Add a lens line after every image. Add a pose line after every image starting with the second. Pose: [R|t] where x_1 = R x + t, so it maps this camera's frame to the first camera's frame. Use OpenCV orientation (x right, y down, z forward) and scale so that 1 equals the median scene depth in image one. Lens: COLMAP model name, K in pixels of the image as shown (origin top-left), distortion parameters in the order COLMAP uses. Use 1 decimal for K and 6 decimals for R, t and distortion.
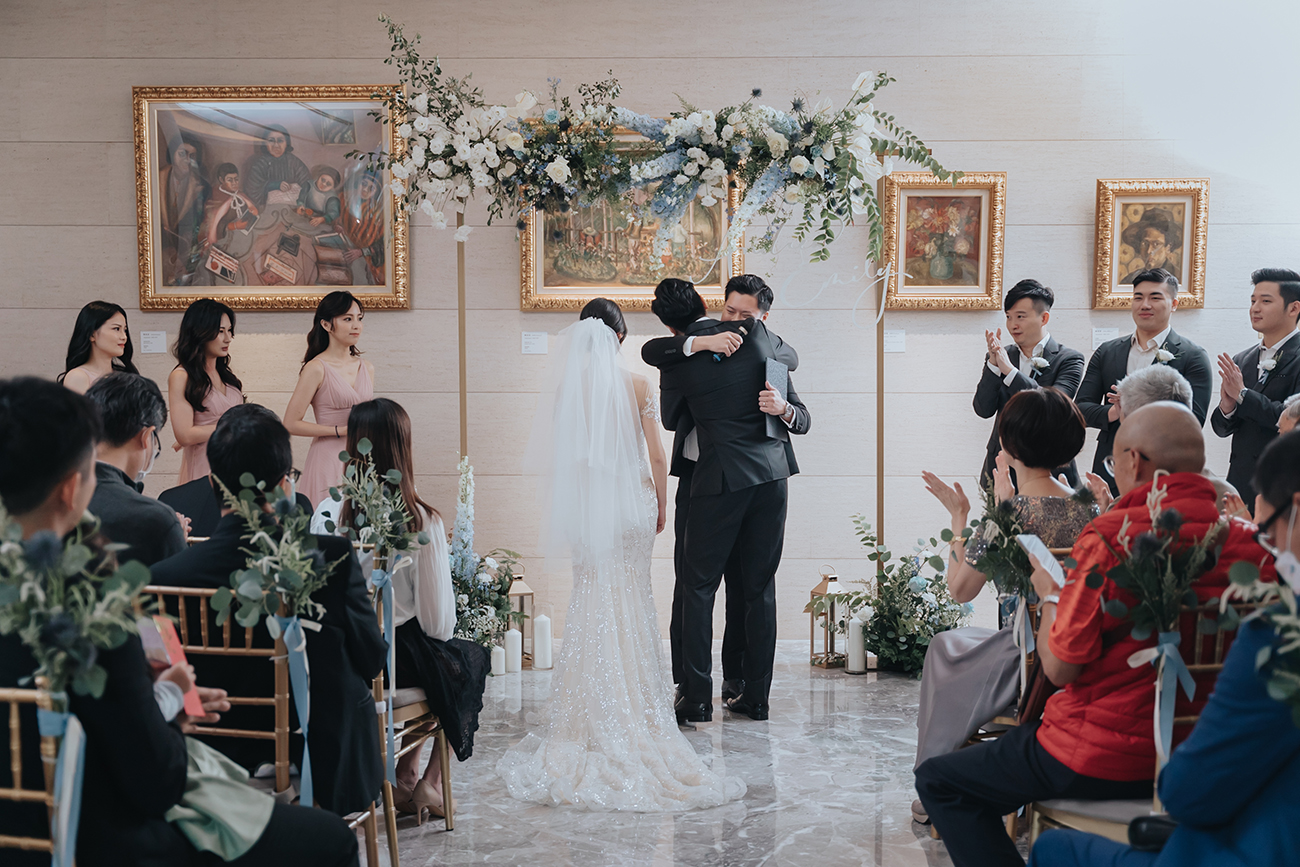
lens RADIAL K [[1536.5, 0, 650.0], [0, 1536.5, 433.5], [0, 0, 1]] dist [0.010337, 0.037209]
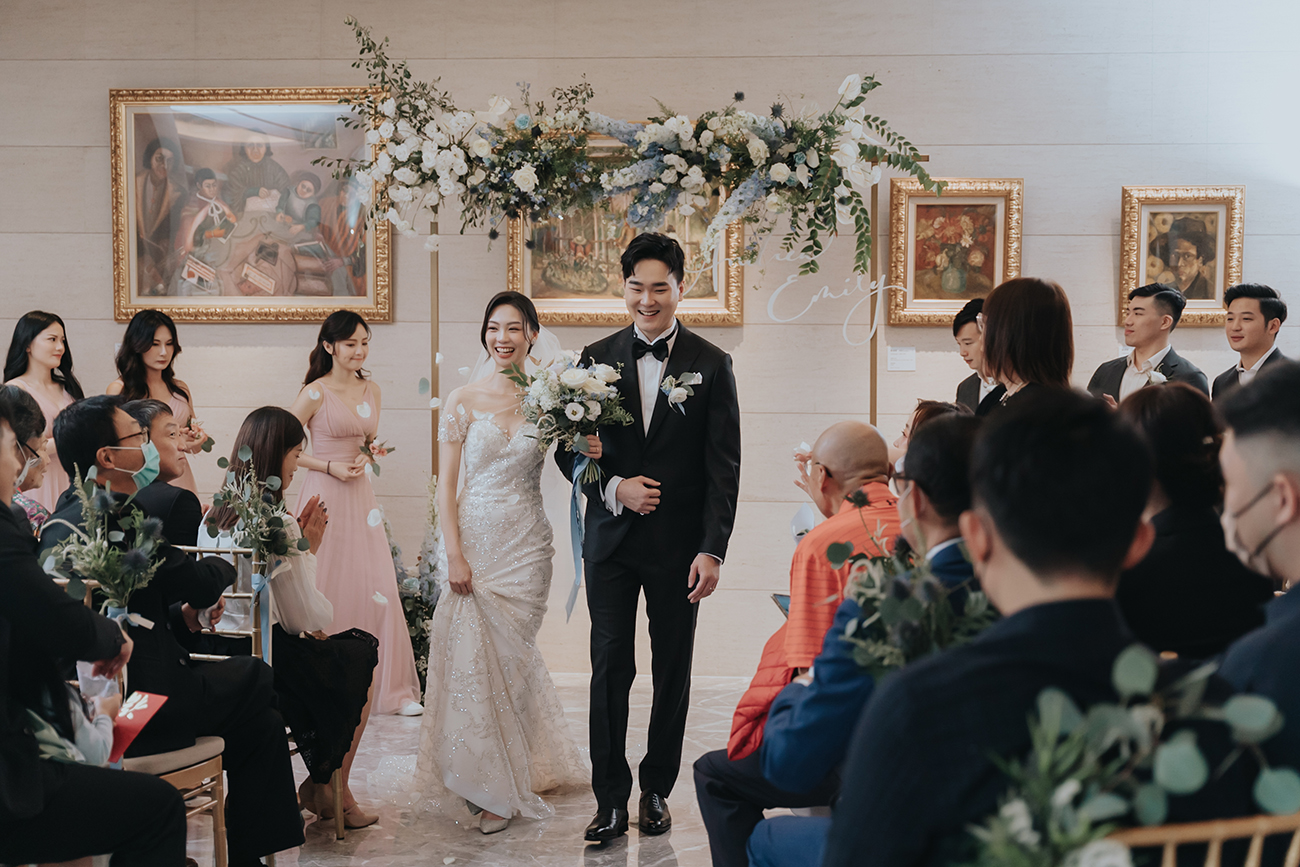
lens RADIAL K [[1788.8, 0, 686.2], [0, 1788.8, 435.2], [0, 0, 1]] dist [0.025010, 0.017265]
pose [[0.997787, 0.010328, -0.065687, 0.109057], [-0.011546, 0.999768, -0.018186, 0.008436], [0.065483, 0.018904, 0.997675, -0.102616]]
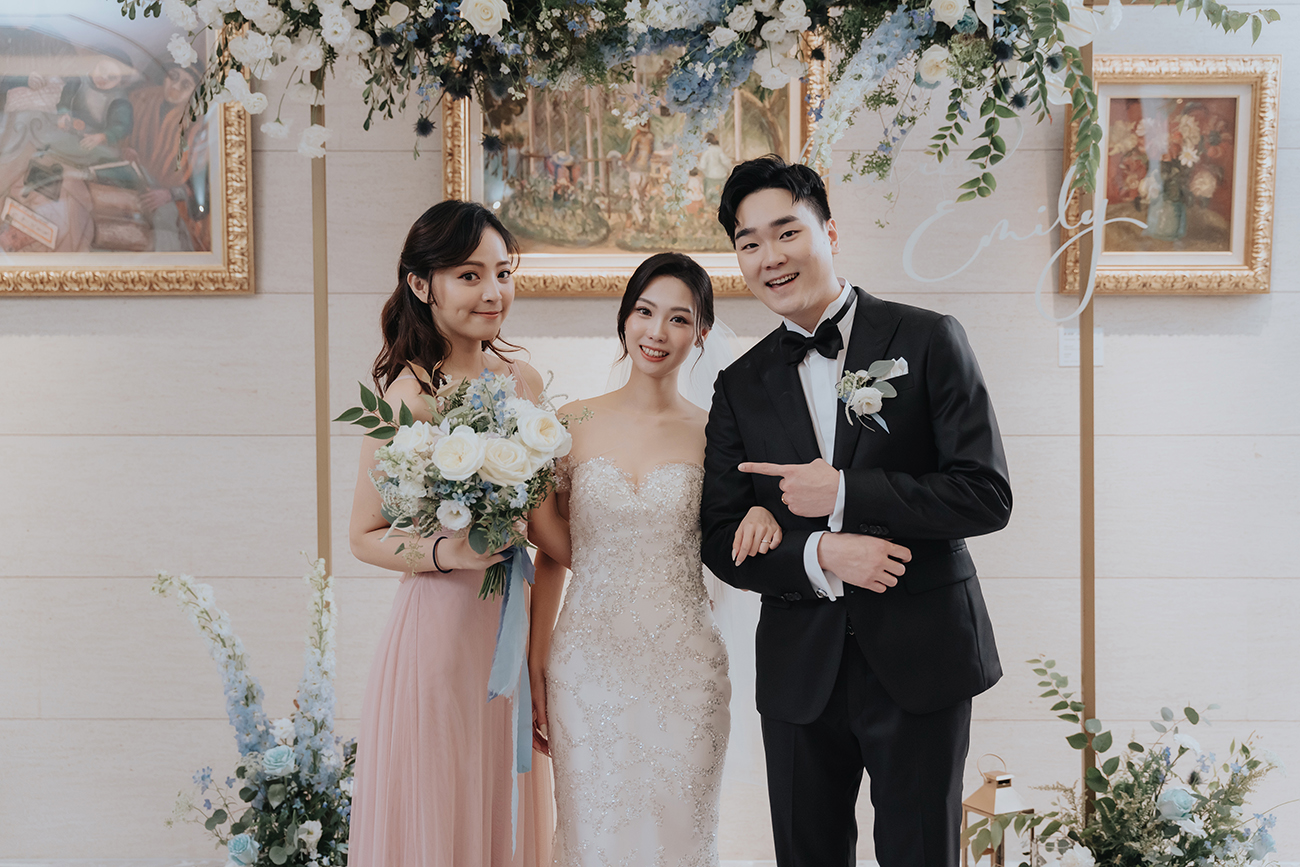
lens RADIAL K [[1533.8, 0, 680.4], [0, 1533.8, 415.4], [0, 0, 1]] dist [0.014597, -0.001605]
pose [[0.999995, -0.000774, 0.003147, 0.003691], [0.000860, 0.999624, -0.027407, -0.020095], [-0.003125, 0.027410, 0.999619, 0.460639]]
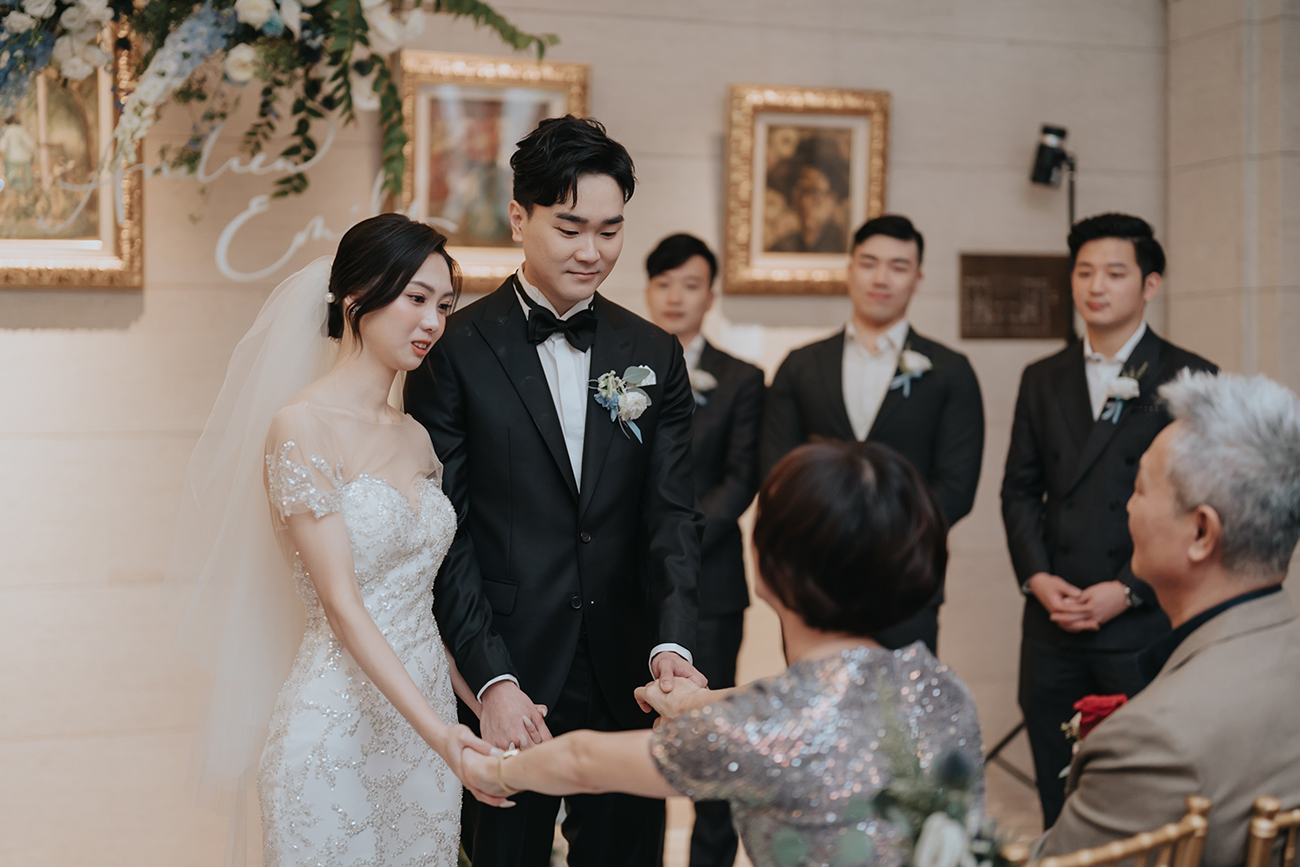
lens RADIAL K [[1819.6, 0, 650.0], [0, 1819.6, 433.5], [0, 0, 1]] dist [0.011281, 0.042792]
pose [[0.941043, -0.012964, 0.338038, 0.010509], [0.019602, 0.999676, -0.016229, -0.014080], [-0.337718, 0.021898, 0.940993, 0.348675]]
